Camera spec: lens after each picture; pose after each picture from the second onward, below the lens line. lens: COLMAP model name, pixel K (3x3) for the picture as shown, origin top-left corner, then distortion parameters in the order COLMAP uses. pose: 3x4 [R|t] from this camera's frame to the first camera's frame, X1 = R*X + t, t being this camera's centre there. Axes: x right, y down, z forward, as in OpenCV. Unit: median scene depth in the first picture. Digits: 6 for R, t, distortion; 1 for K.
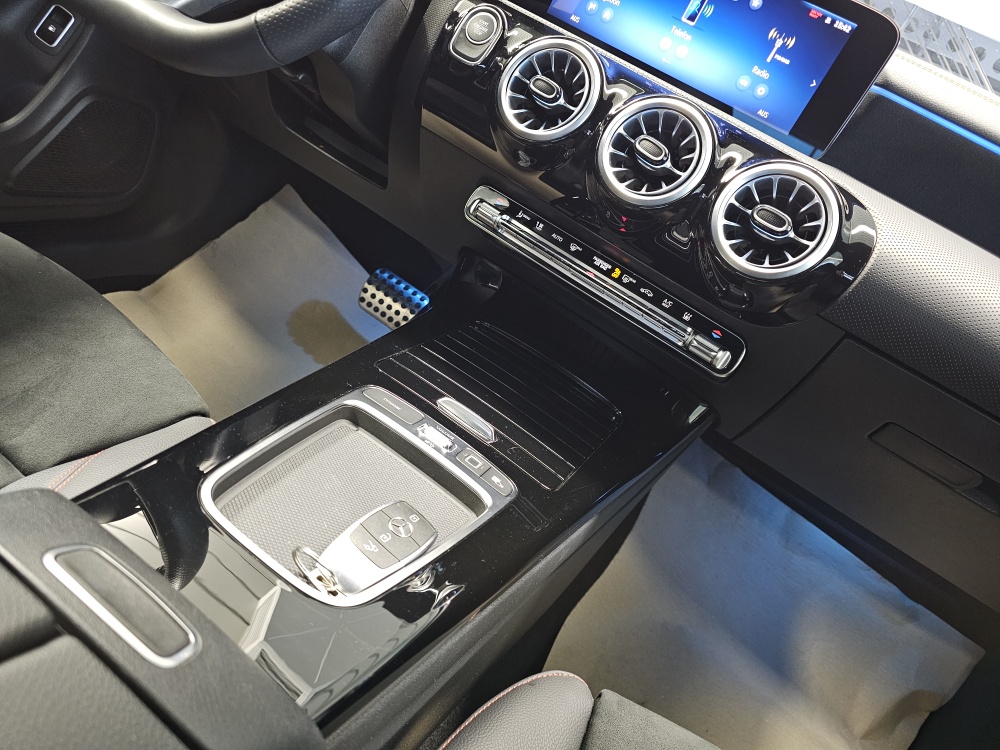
lens RADIAL K [[666.2, 0, 495.1], [0, 666.2, 372.0], [0, 0, 1]] dist [0.059795, -0.088340]
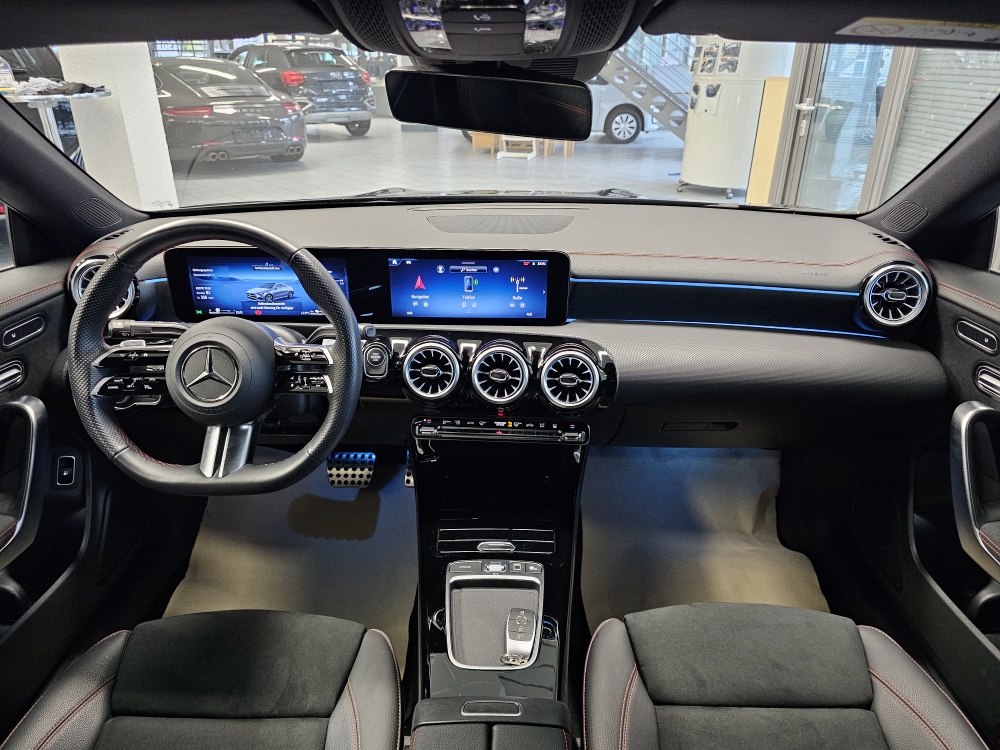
lens RADIAL K [[649.5, 0, 507.4], [0, 649.5, 357.2], [0, 0, 1]] dist [0.006832, -0.000119]
pose [[0.812175, -0.541069, 0.218210, -0.118561], [0.536970, 0.839506, 0.083022, -0.478271], [-0.228109, 0.049744, 0.972364, -0.773374]]
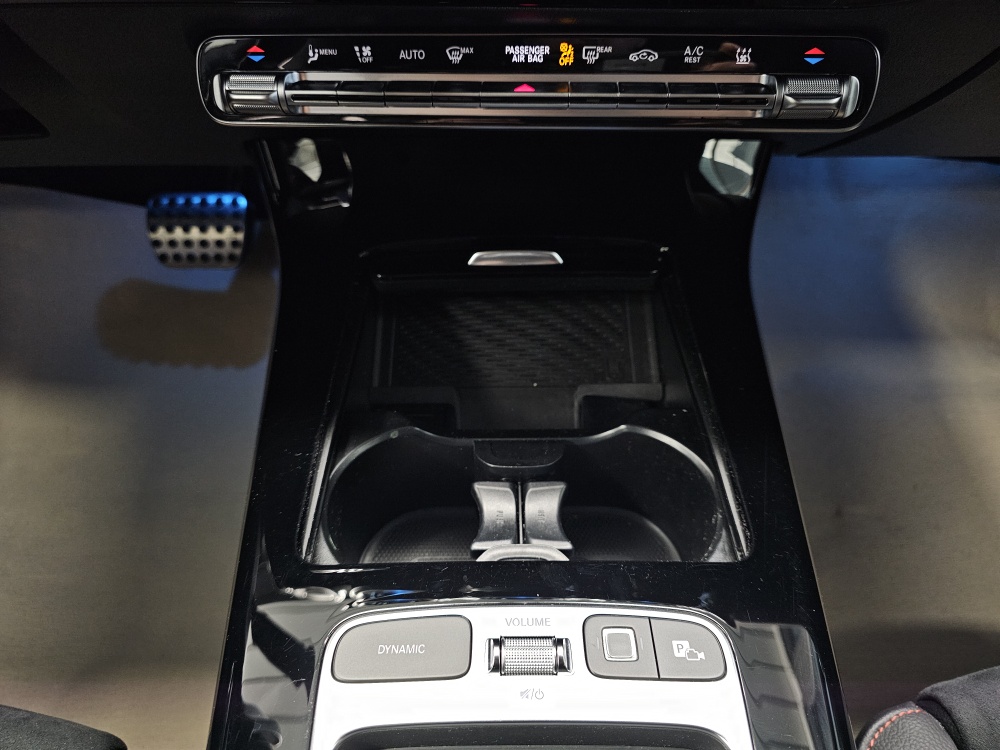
lens RADIAL K [[689.3, 0, 498.9], [0, 689.3, 358.2], [0, 0, 1]] dist [-0.002907, -0.001609]
pose [[0.801286, -0.598270, -0.003674, 0.019013], [0.555724, 0.741999, 0.374978, -0.208370], [-0.221612, -0.302507, 0.927026, 0.526155]]
